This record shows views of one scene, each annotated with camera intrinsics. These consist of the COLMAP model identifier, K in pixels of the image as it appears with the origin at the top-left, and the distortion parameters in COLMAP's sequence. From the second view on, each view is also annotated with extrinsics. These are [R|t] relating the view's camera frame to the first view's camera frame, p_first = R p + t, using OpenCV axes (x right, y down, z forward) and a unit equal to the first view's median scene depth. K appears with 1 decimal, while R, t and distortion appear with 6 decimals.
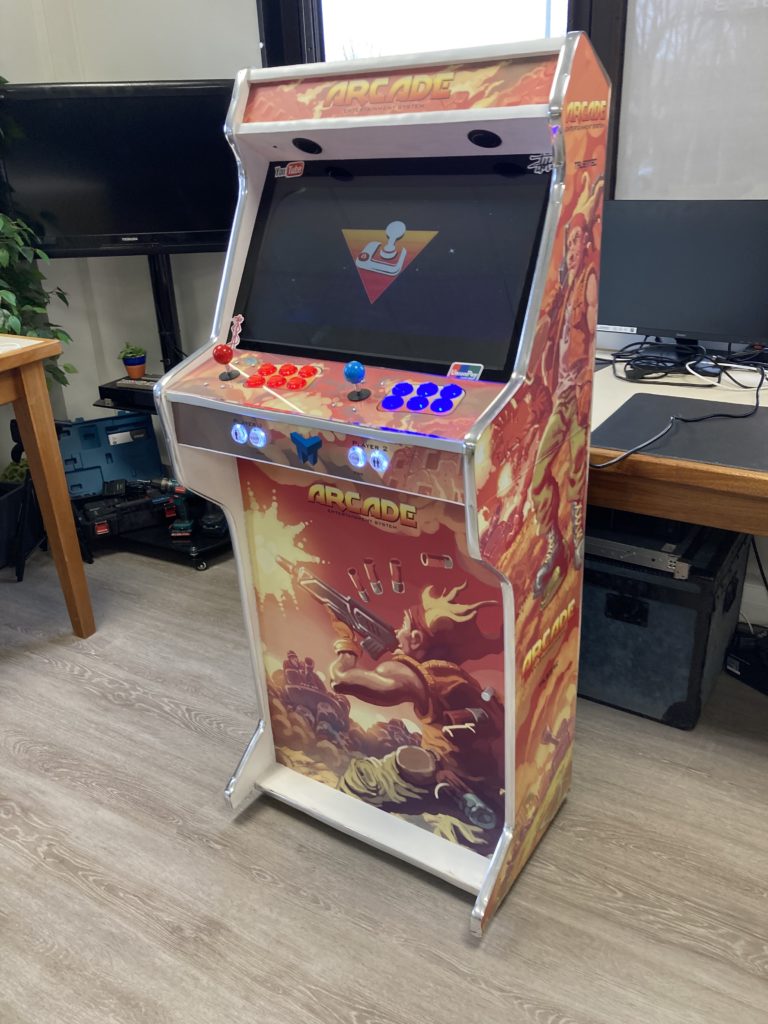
lens RADIAL K [[821.2, 0, 387.3], [0, 821.2, 513.0], [0, 0, 1]] dist [0.001395, -0.004171]
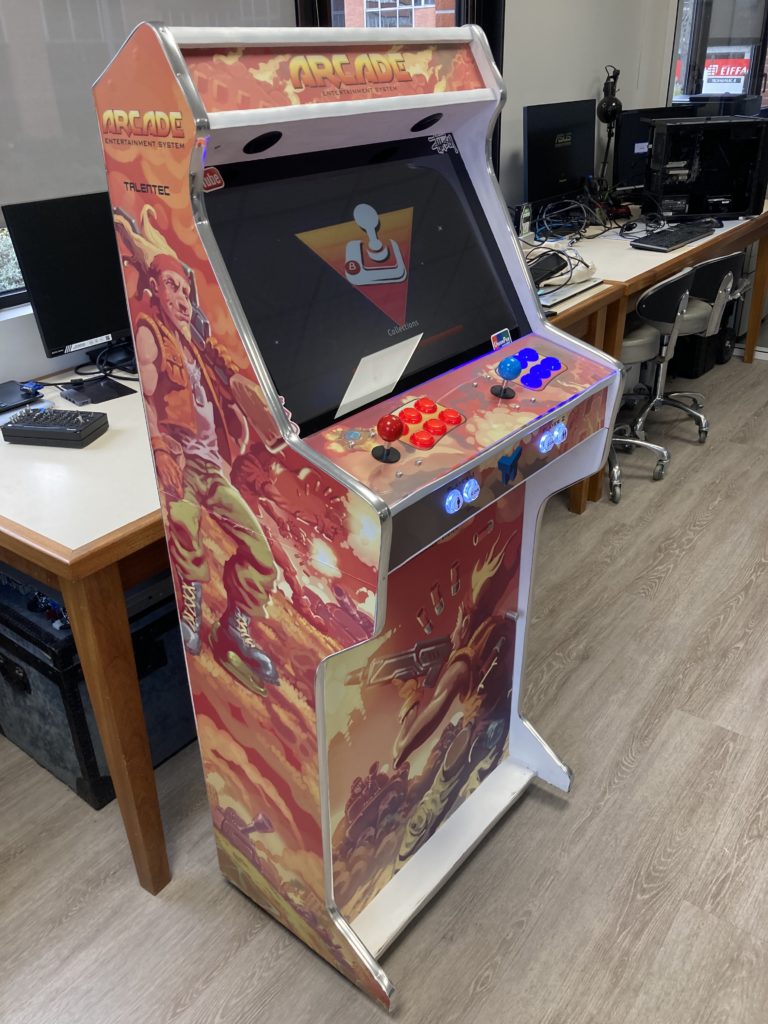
lens RADIAL K [[821.2, 0, 388.1], [0, 821.2, 503.2], [0, 0, 1]] dist [0.001395, -0.004171]
pose [[0.126217, -0.437216, 0.890456, -0.886440], [0.439540, 0.829360, 0.344916, -0.393451], [-0.889311, 0.347857, 0.296853, 0.816744]]
